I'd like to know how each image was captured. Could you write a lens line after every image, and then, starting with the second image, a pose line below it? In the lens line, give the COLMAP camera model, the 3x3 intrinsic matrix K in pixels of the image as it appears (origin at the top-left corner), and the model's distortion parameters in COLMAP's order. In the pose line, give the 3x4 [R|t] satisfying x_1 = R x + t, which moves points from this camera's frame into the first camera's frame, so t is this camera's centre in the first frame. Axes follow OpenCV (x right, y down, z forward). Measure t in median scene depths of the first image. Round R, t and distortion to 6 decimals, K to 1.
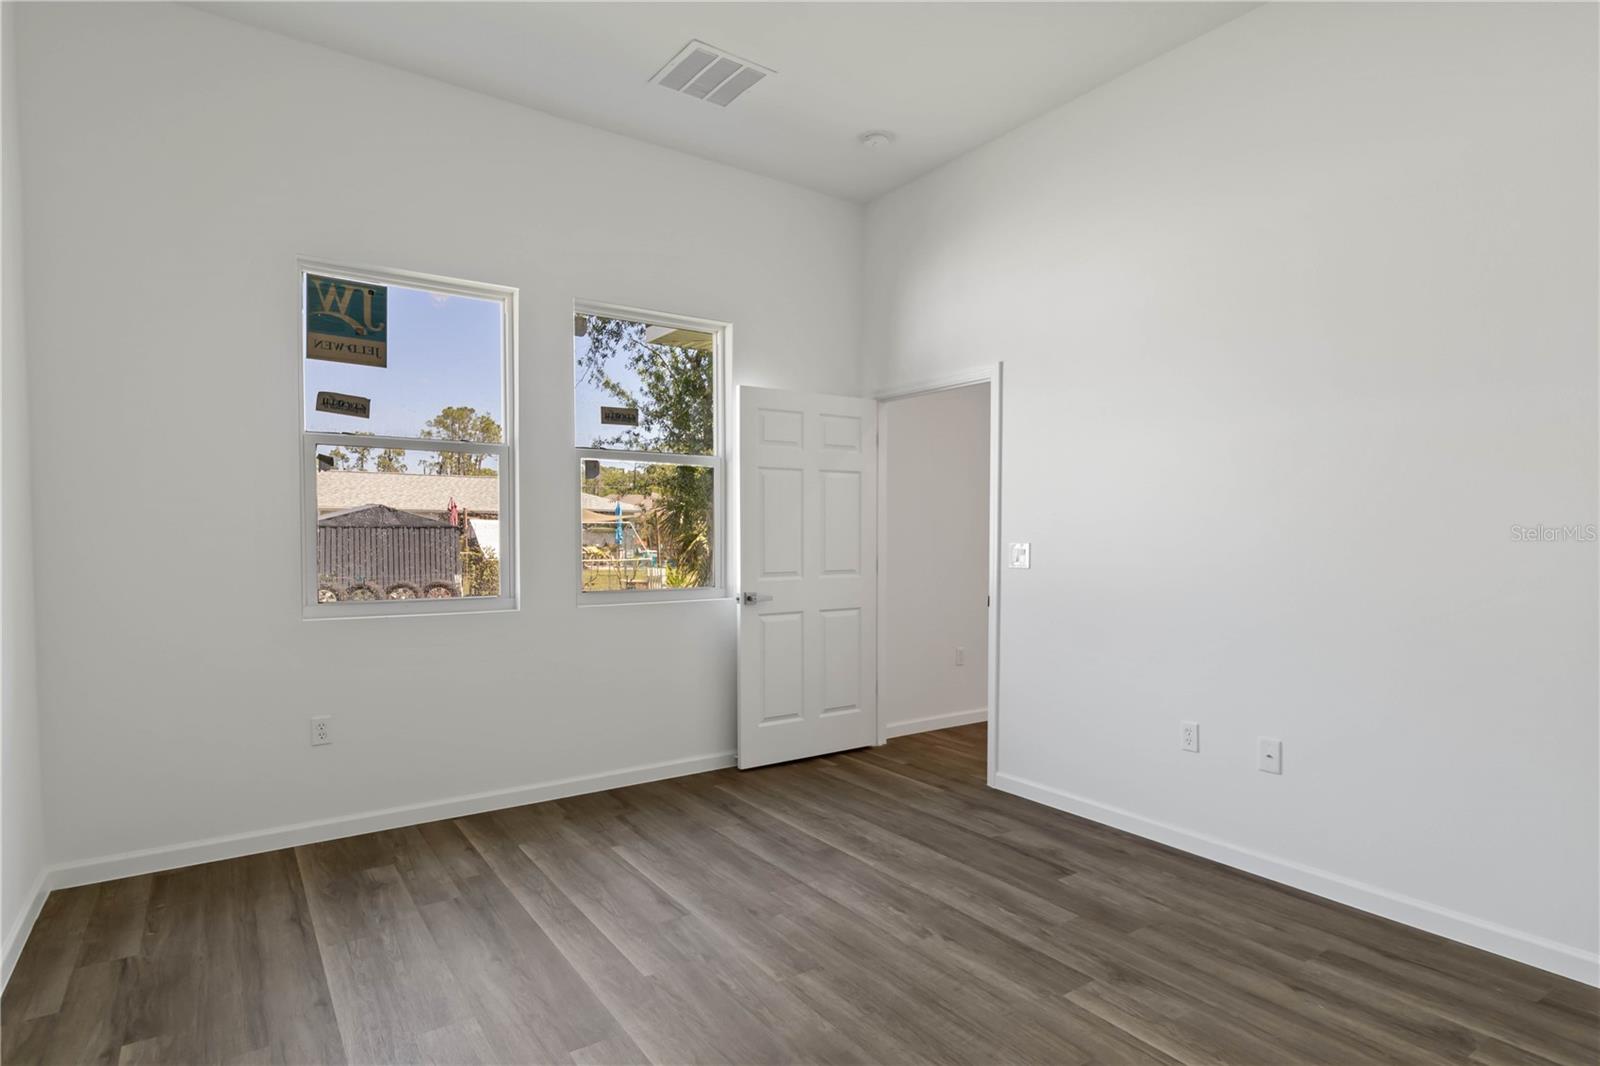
lens RADIAL K [[826.8, 0, 803.2], [0, 826.8, 530.2], [0, 0, 1]] dist [0.006057, -0.001077]
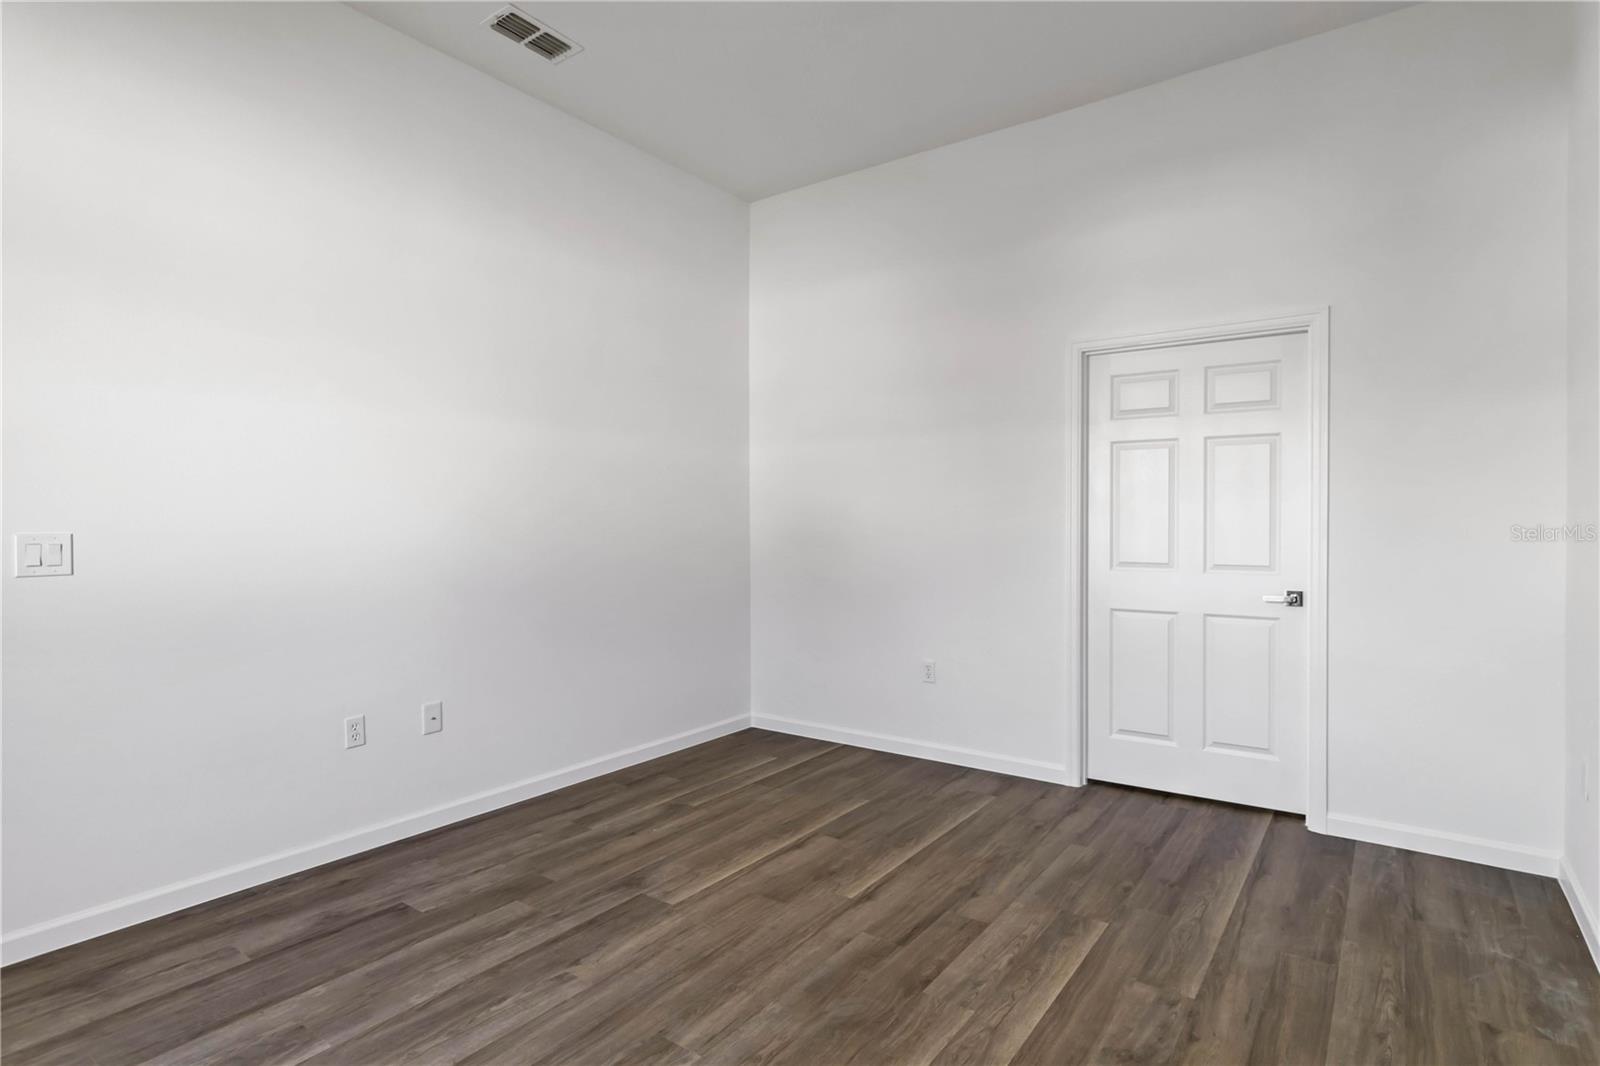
lens RADIAL K [[826.8, 0, 804.0], [0, 826.8, 531.2], [0, 0, 1]] dist [0.006057, -0.001077]
pose [[-0.324758, -0.016927, 0.945645, -0.714115], [-0.007370, 0.999855, 0.015366, 0.001006], [-0.945768, -0.001979, -0.324836, 0.990850]]
